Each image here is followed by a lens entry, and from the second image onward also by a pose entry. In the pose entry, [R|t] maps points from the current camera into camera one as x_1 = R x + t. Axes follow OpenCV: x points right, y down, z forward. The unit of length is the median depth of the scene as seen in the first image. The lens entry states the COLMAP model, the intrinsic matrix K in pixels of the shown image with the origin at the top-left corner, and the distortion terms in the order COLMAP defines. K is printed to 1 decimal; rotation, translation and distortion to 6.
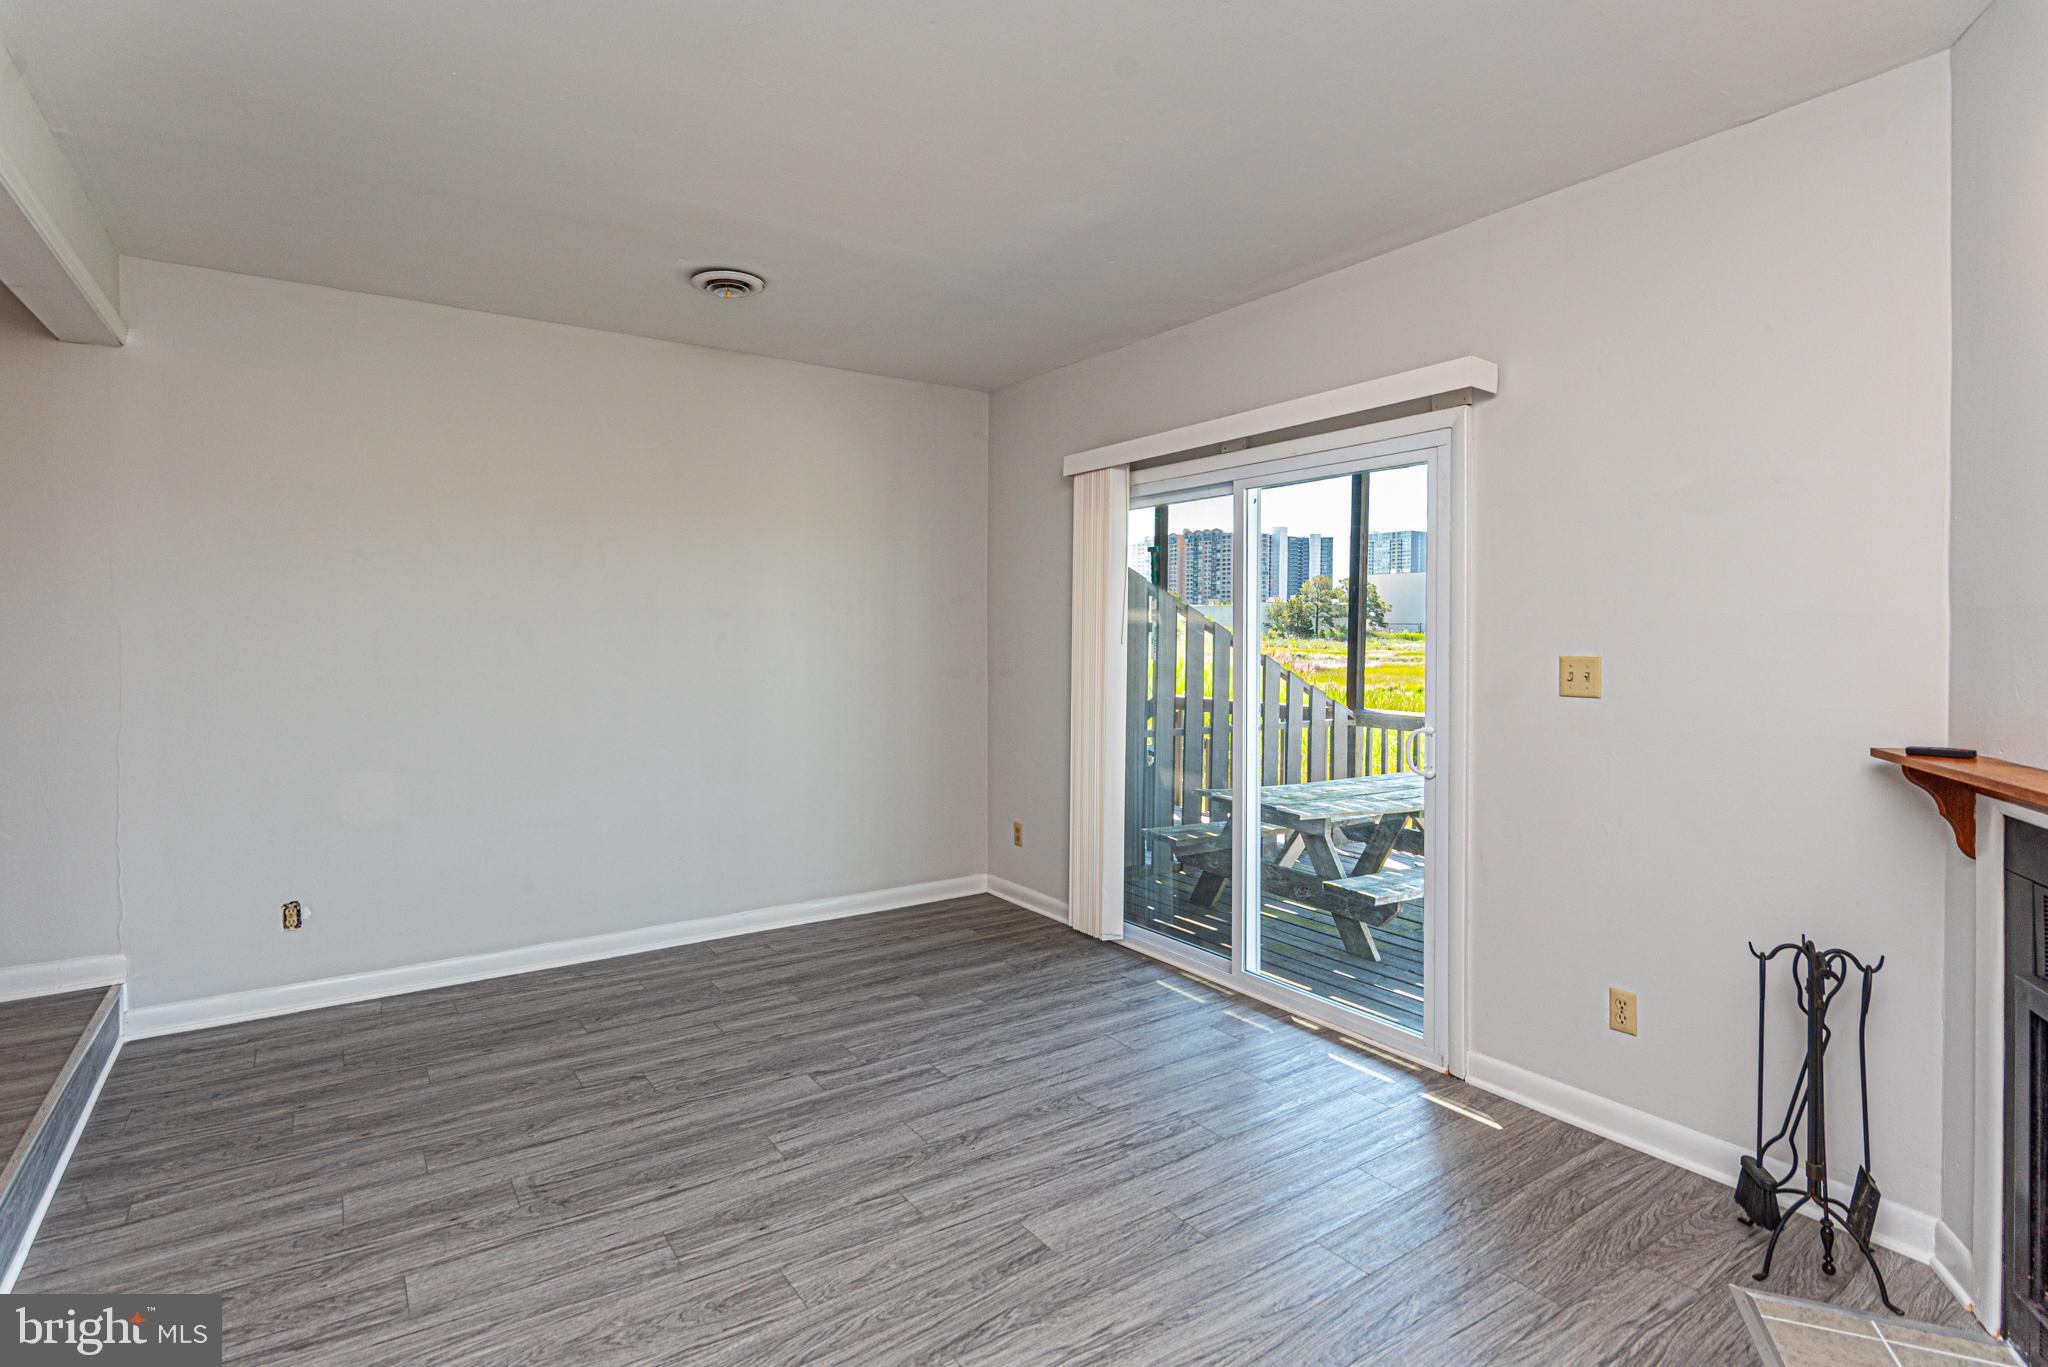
lens RADIAL K [[1018.2, 0, 1019.9], [0, 1018.2, 635.9], [0, 0, 1]] dist [-0.001468, -0.001156]
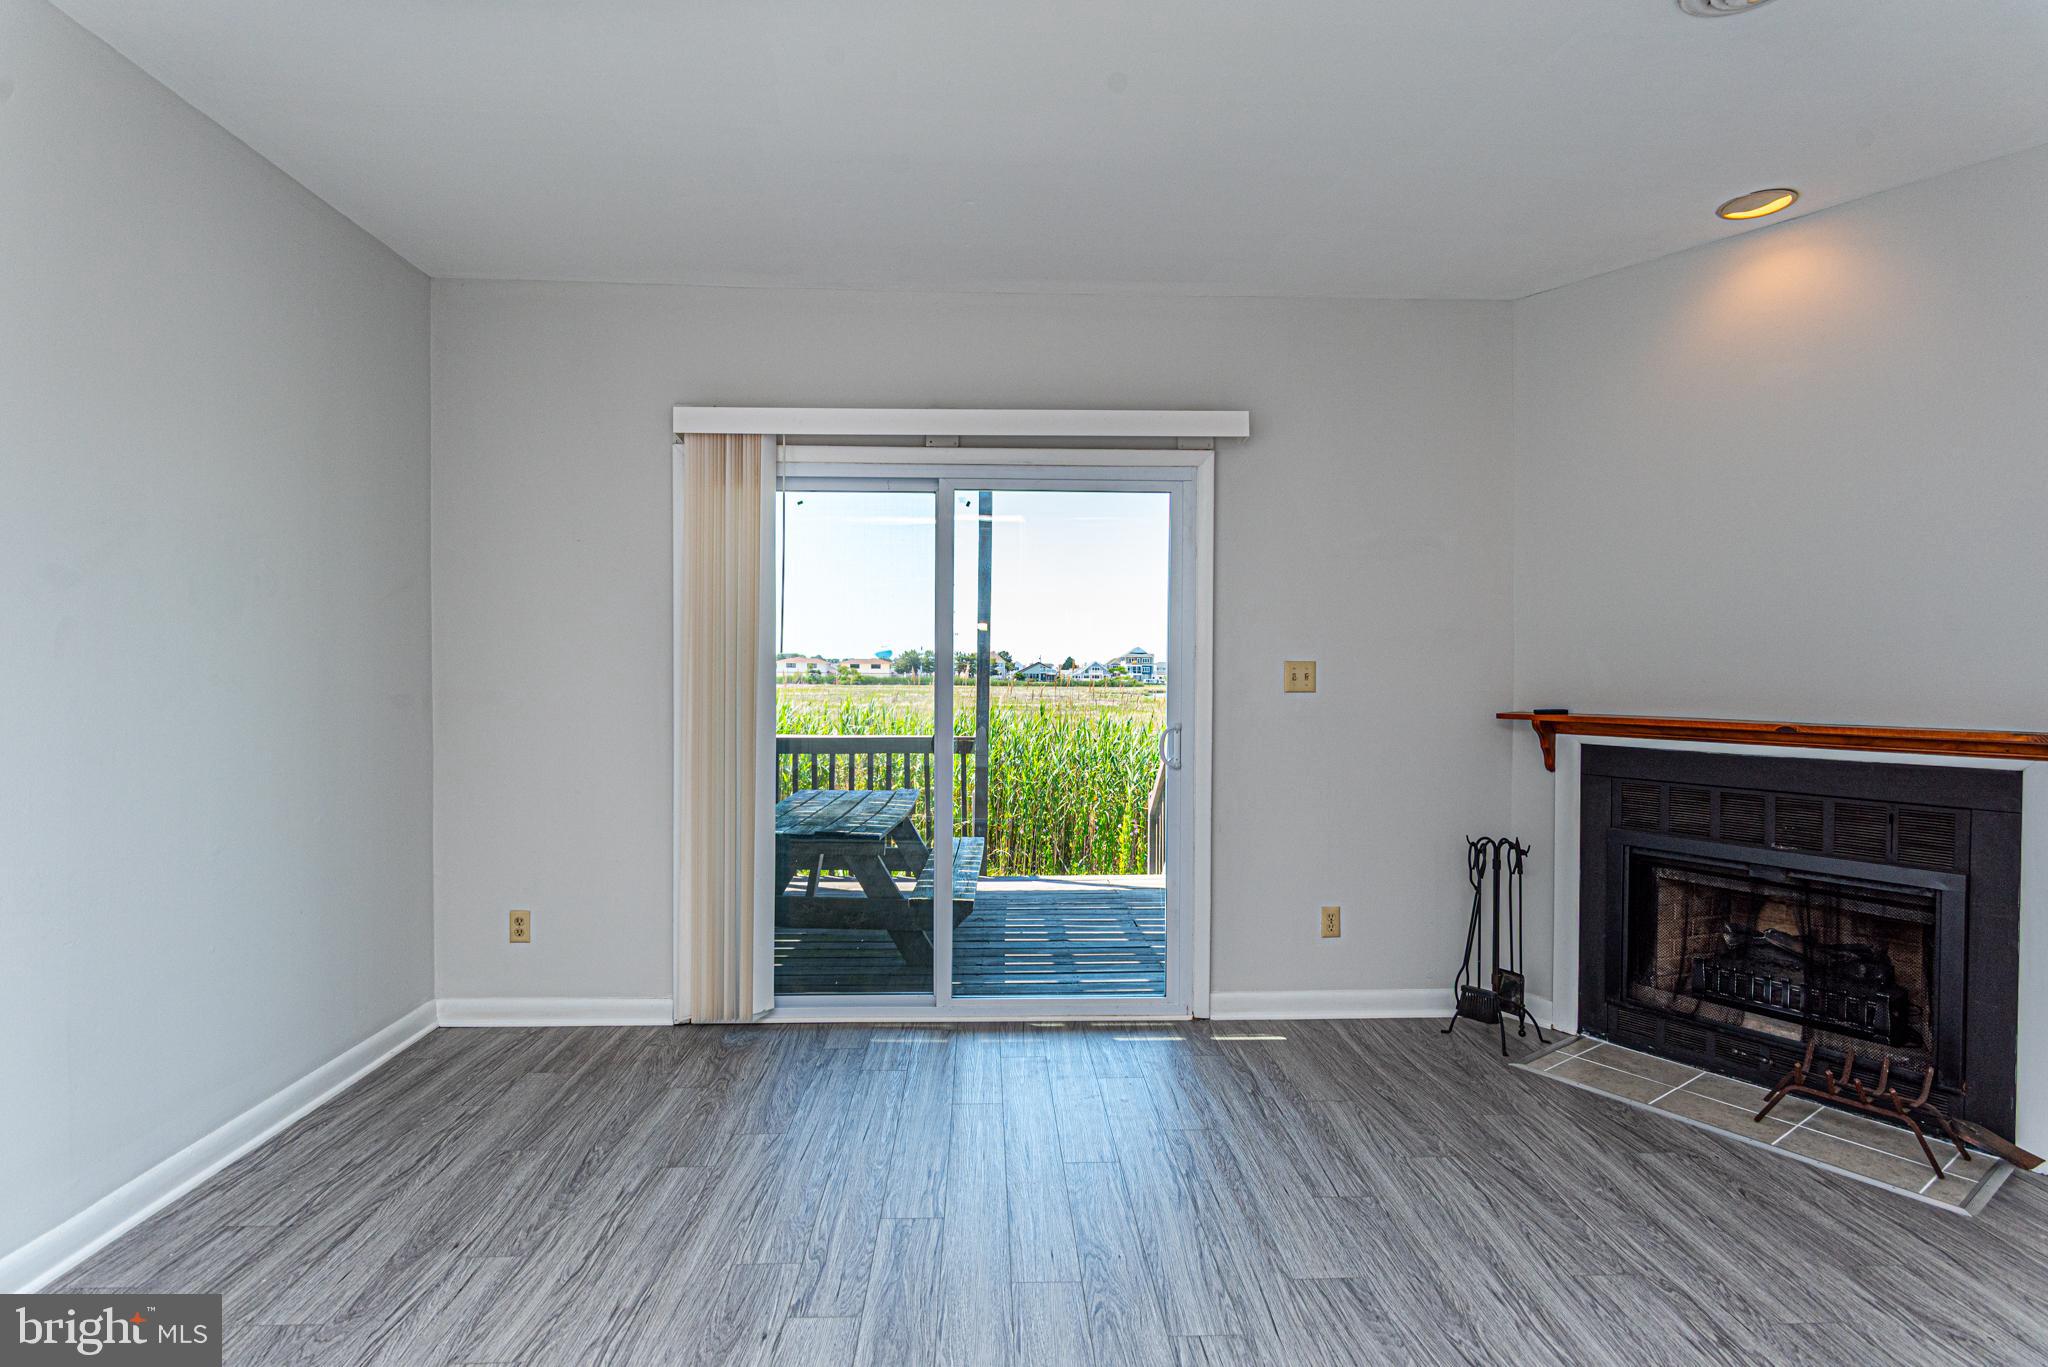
lens RADIAL K [[1006.9, 0, 1021.2], [0, 1006.9, 680.4], [0, 0, 1]] dist [-0.000339, -0.000150]
pose [[0.536208, -0.010036, 0.844026, -0.660534], [0.000663, 0.999934, 0.011468, 0.027132], [-0.844085, -0.005589, 0.536180, 0.548424]]
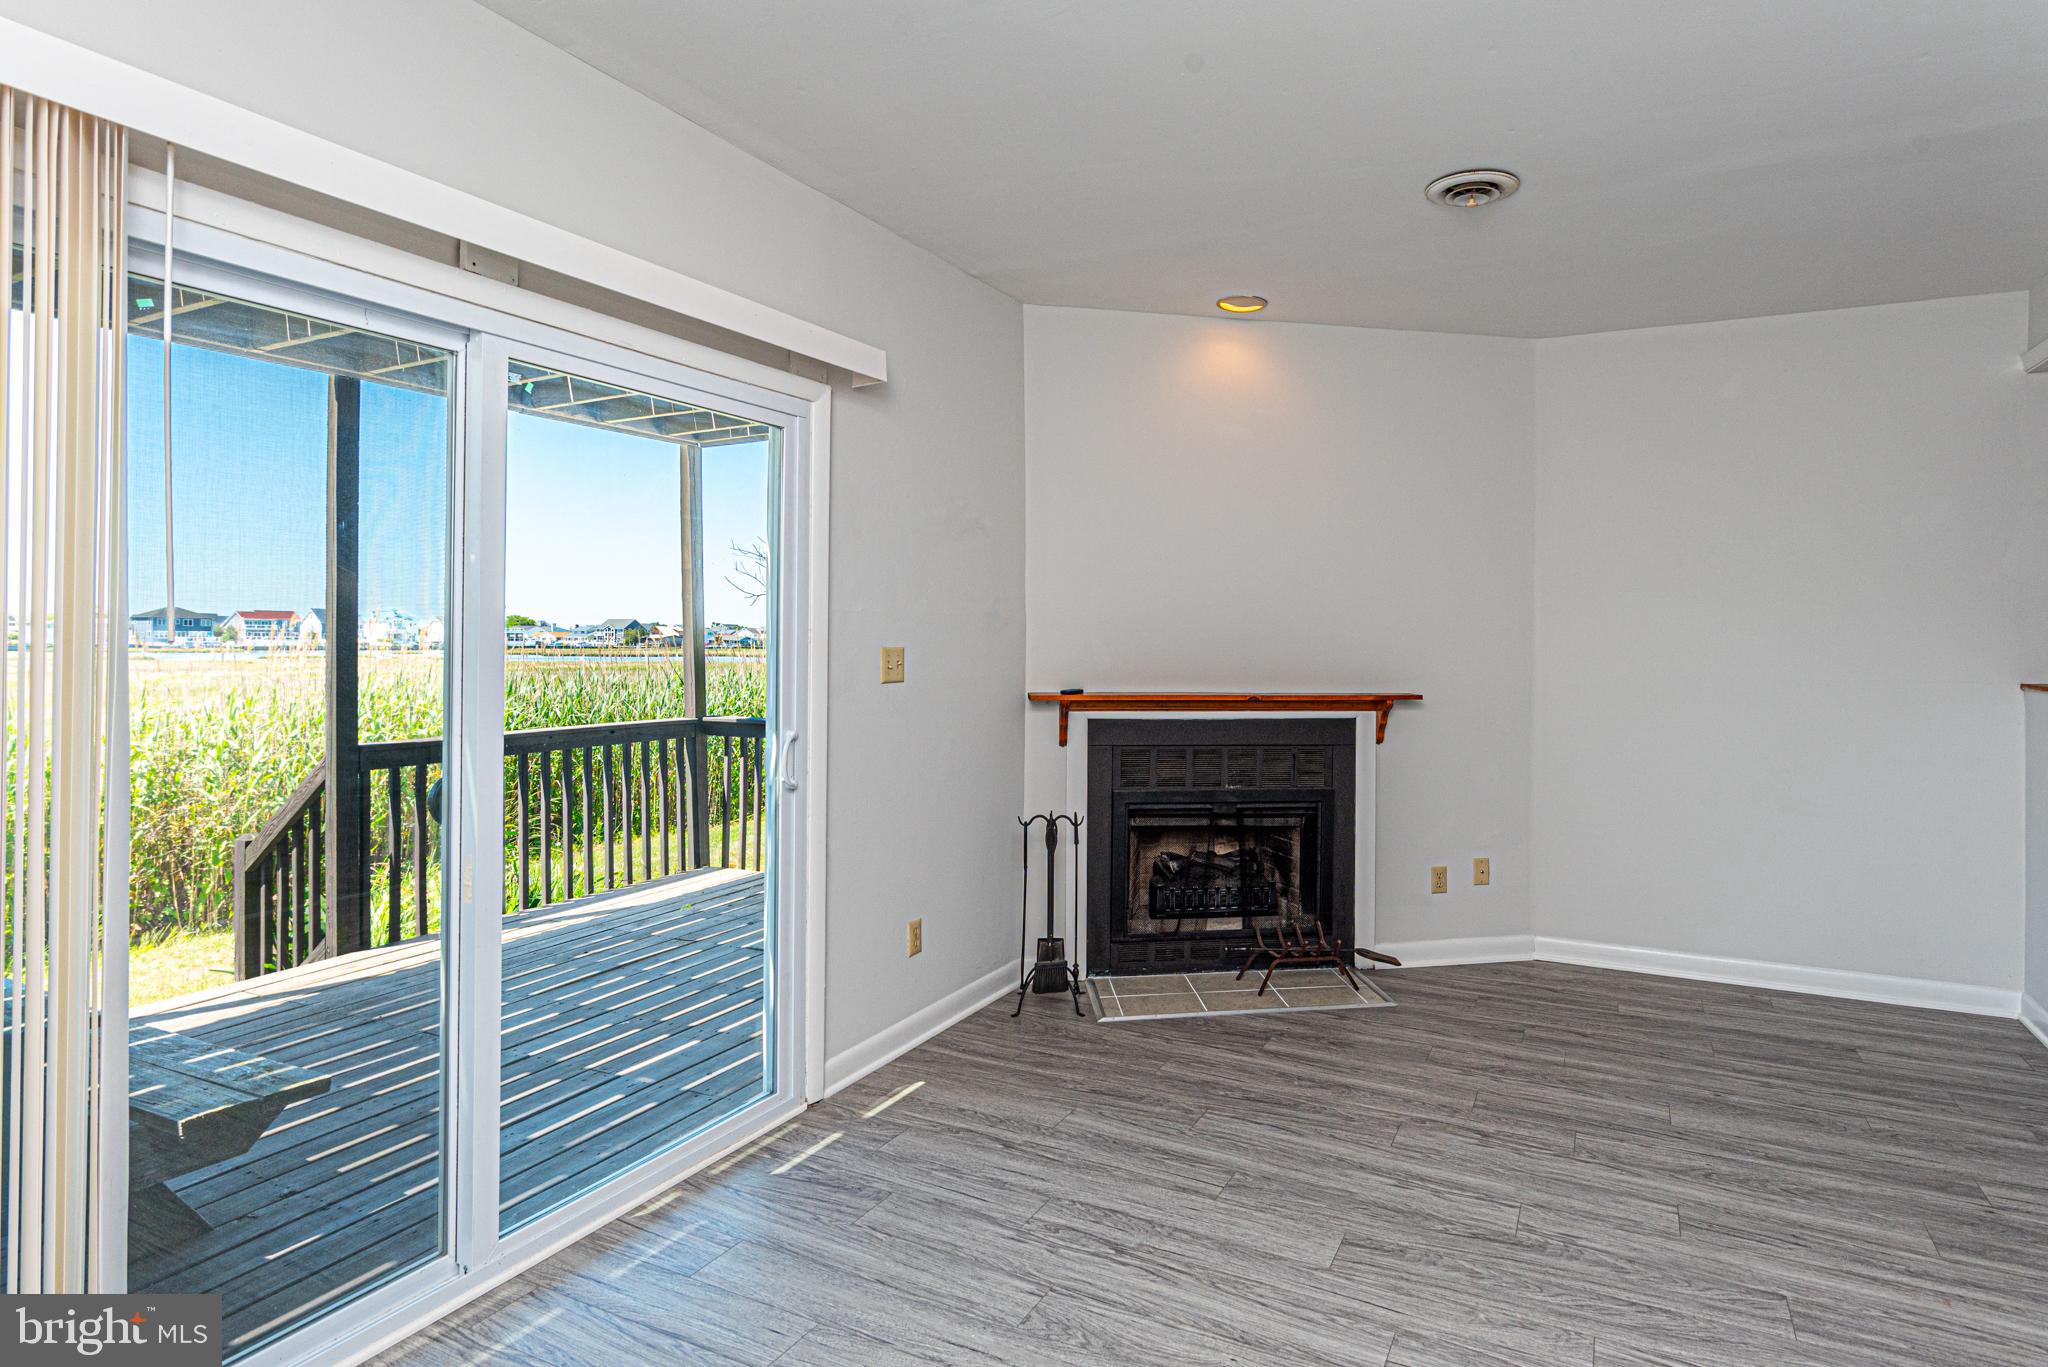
lens RADIAL K [[1053.7, 0, 1149.4], [0, 1053.7, 634.9], [0, 0, 1]] dist [0.003978, 0.000269]
pose [[-0.522916, -0.006532, 0.852359, -0.547039], [-0.005322, 0.999976, 0.004399, -0.000135], [-0.852367, -0.002236, -0.522939, 1.235673]]
